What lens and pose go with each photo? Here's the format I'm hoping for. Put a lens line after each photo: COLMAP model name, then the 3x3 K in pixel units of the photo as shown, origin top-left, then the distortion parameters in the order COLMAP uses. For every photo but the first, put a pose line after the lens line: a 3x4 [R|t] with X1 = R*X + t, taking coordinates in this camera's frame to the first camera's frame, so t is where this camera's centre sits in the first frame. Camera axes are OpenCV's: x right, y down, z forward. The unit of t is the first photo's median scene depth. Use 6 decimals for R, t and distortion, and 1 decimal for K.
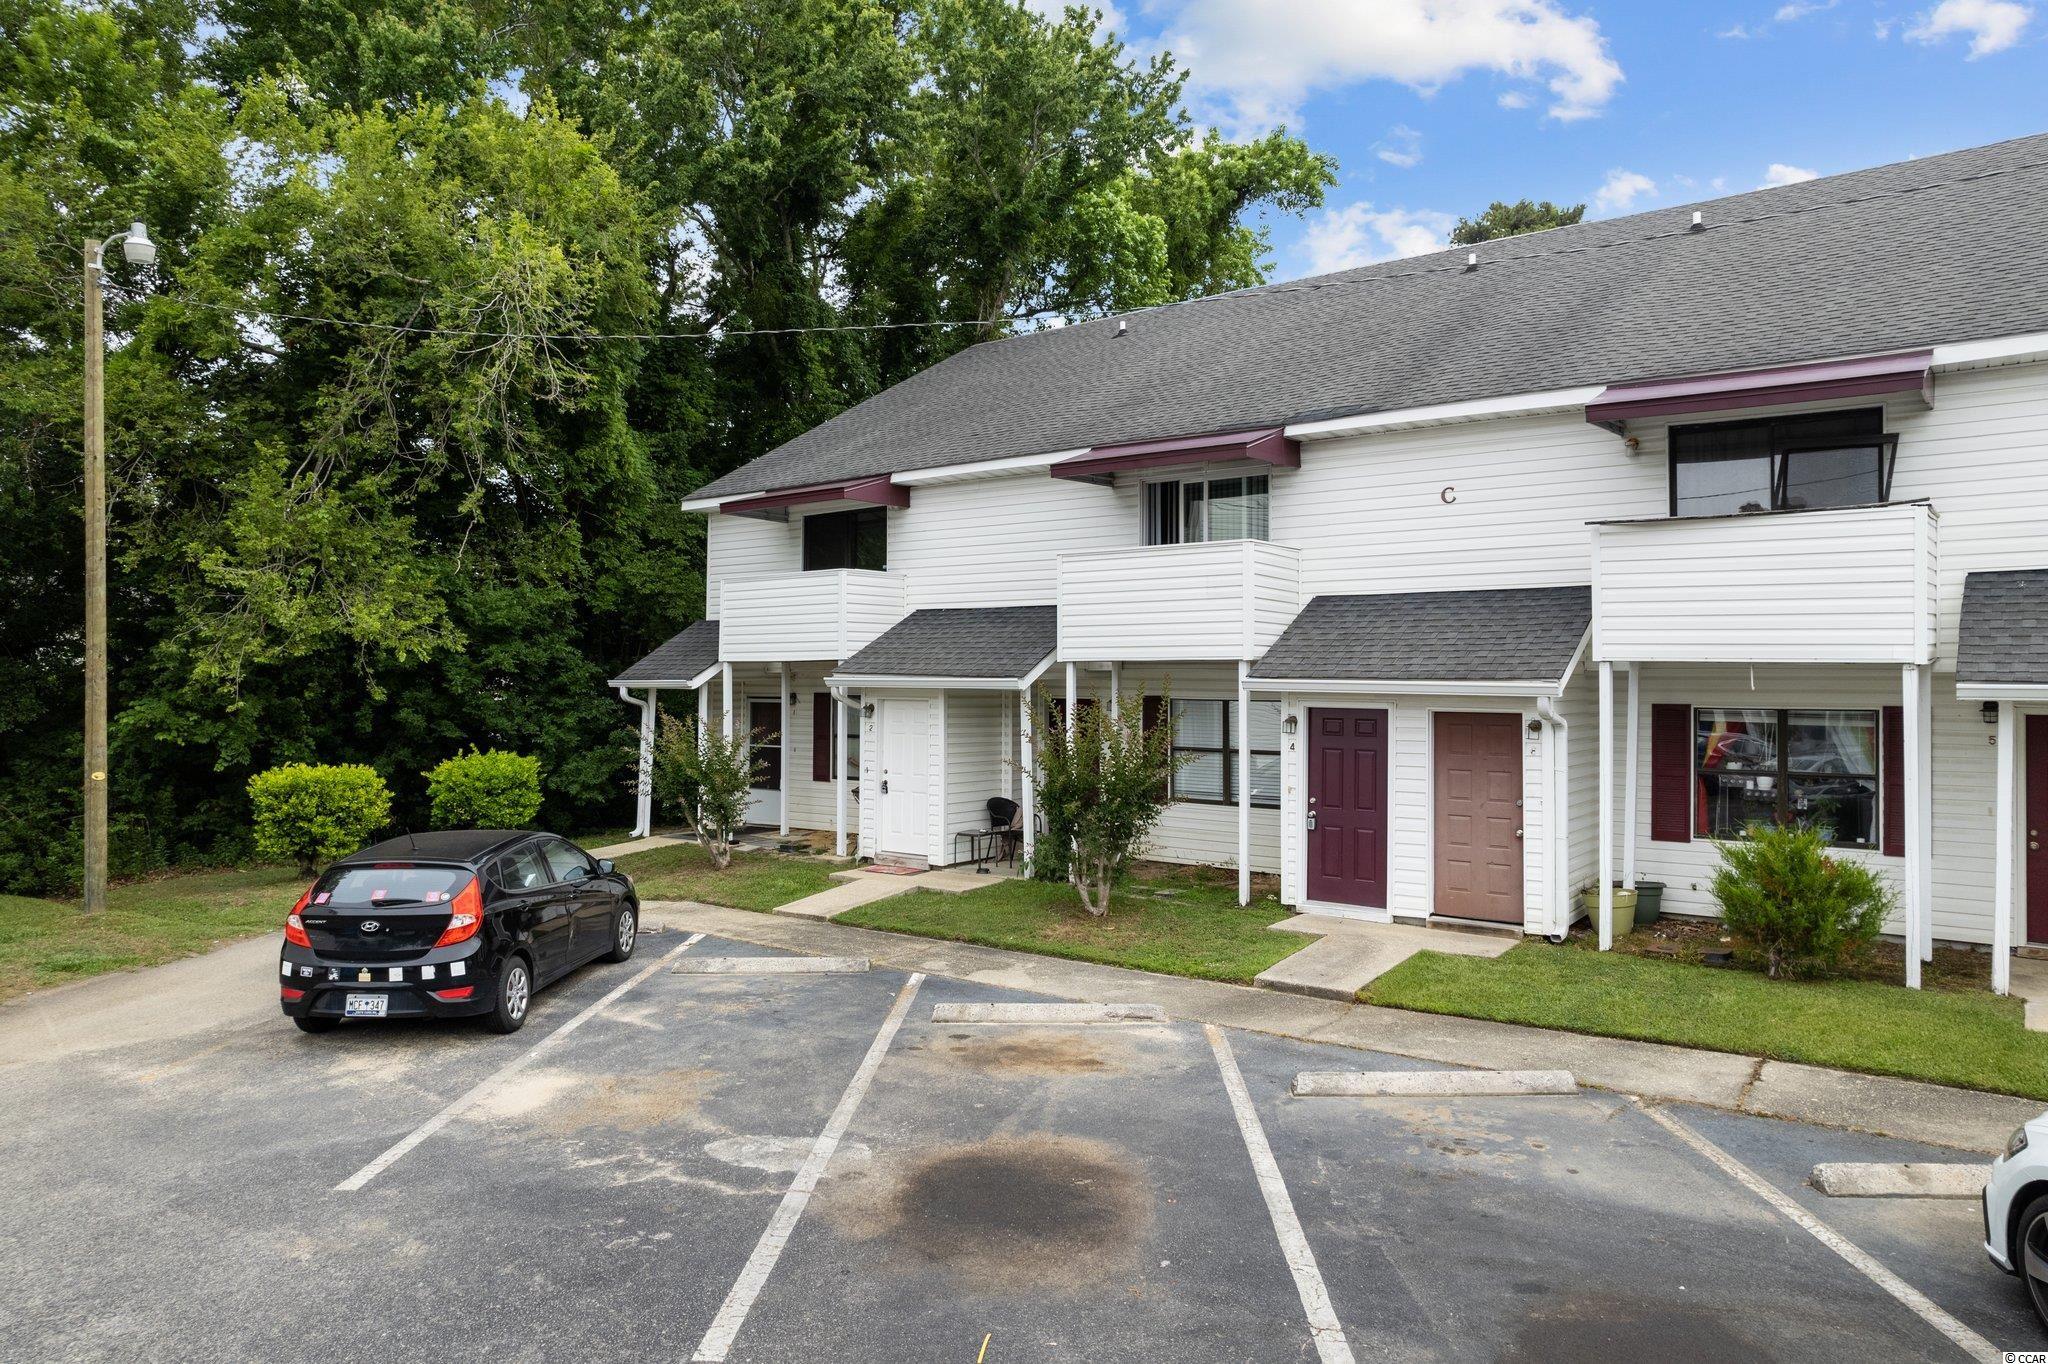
lens RADIAL K [[1302.2, 0, 1021.3], [0, 1302.2, 667.2], [0, 0, 1]] dist [-0.041605, 0.029953]
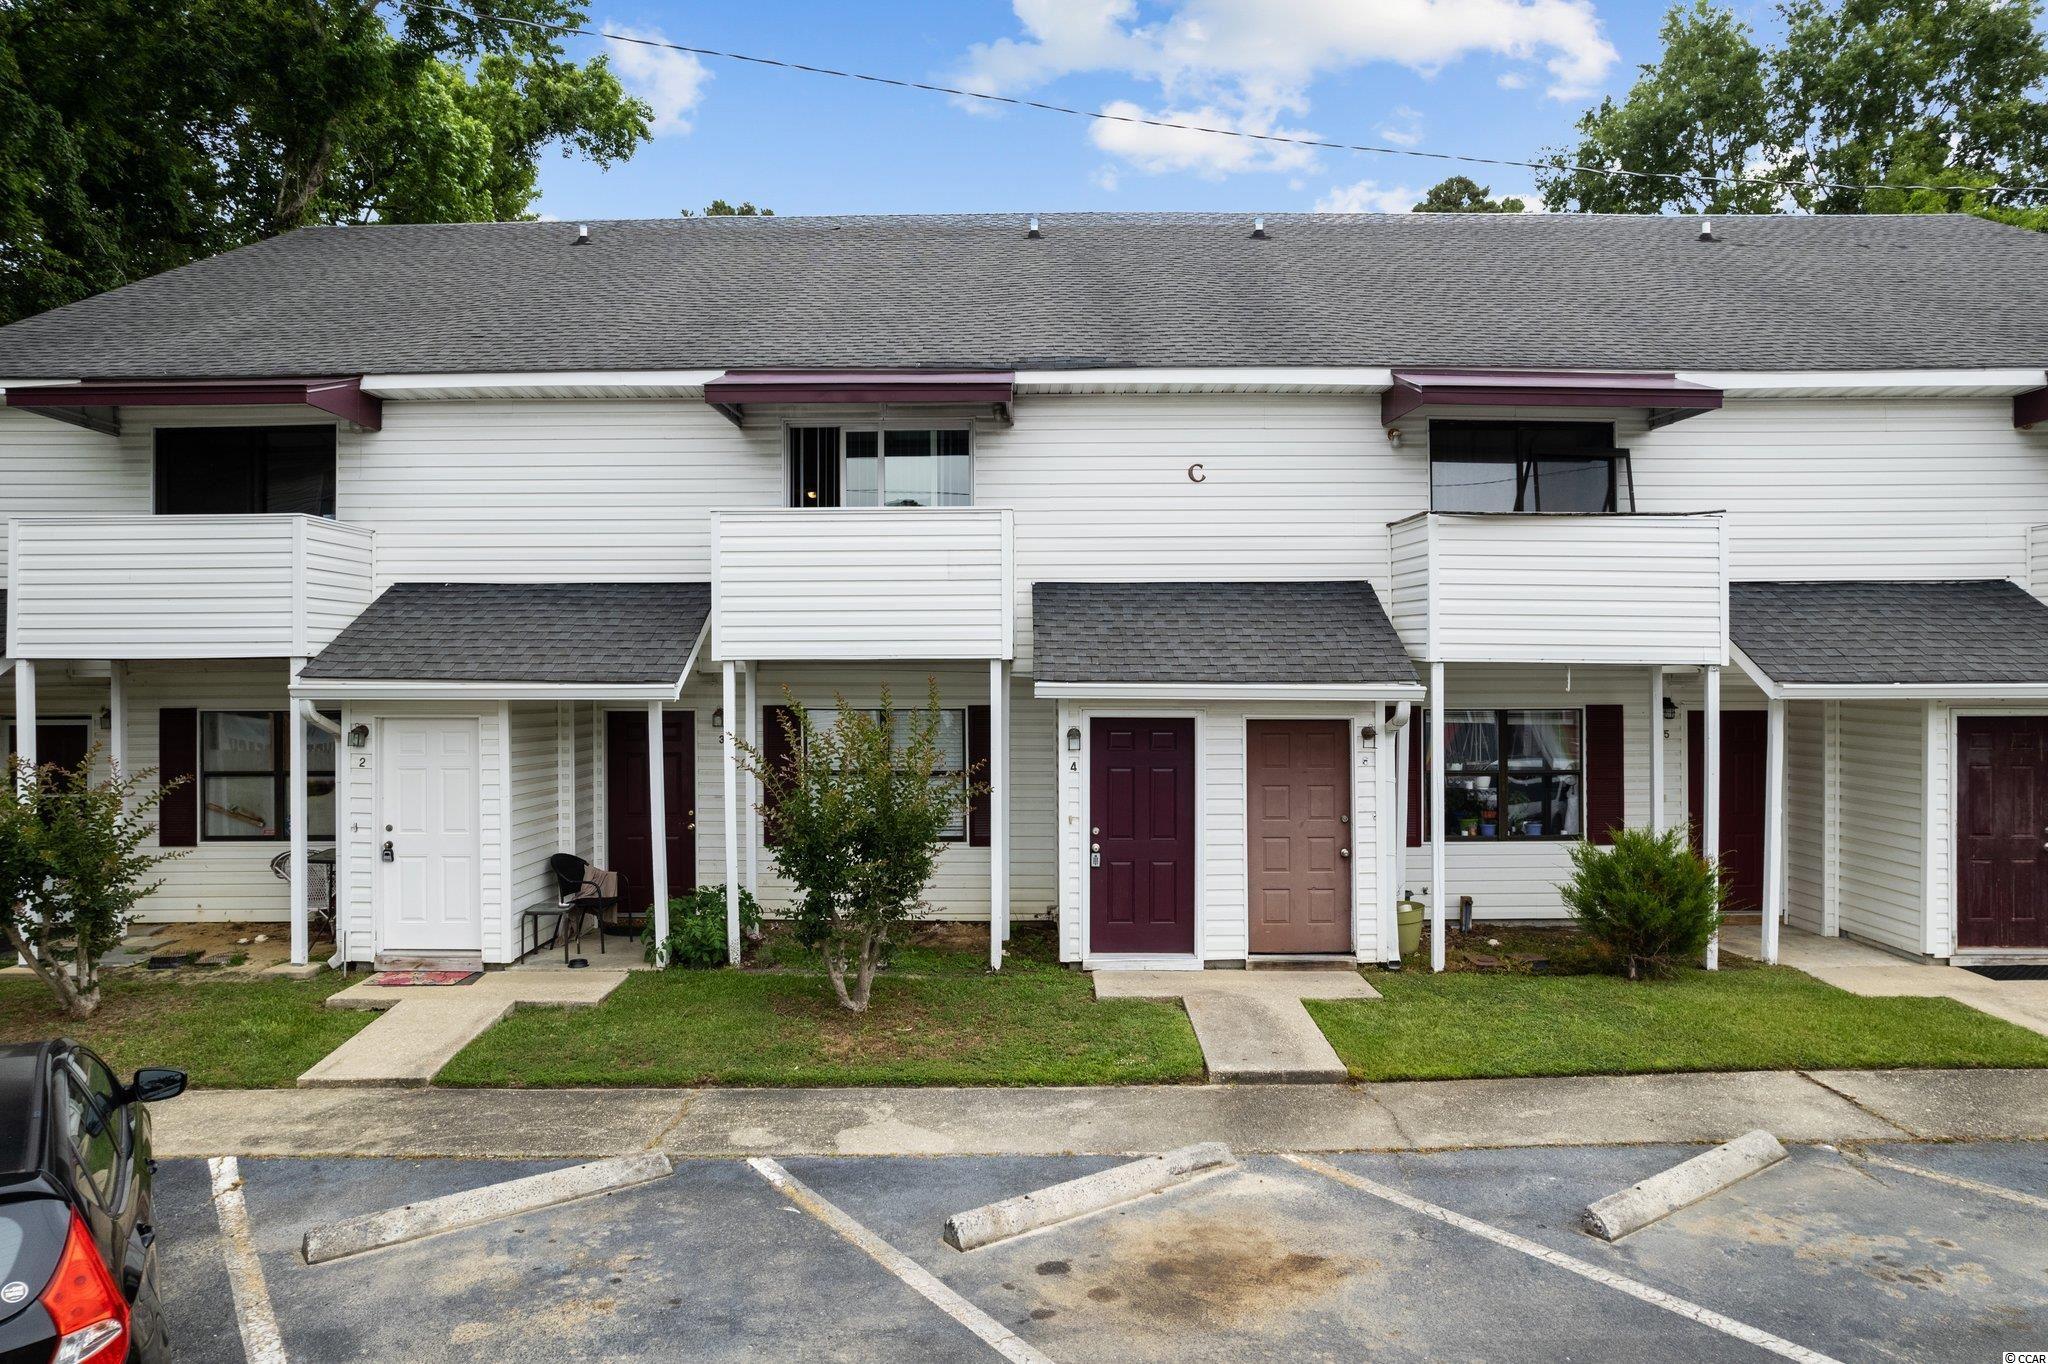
lens RADIAL K [[1302.2, 0, 1025.0], [0, 1302.2, 679.4], [0, 0, 1]] dist [-0.041605, 0.029953]
pose [[0.799618, -0.004047, 0.600496, -0.315338], [-0.000029, 0.999977, 0.006777, 0.001631], [-0.600509, -0.005436, 0.799599, 0.387081]]
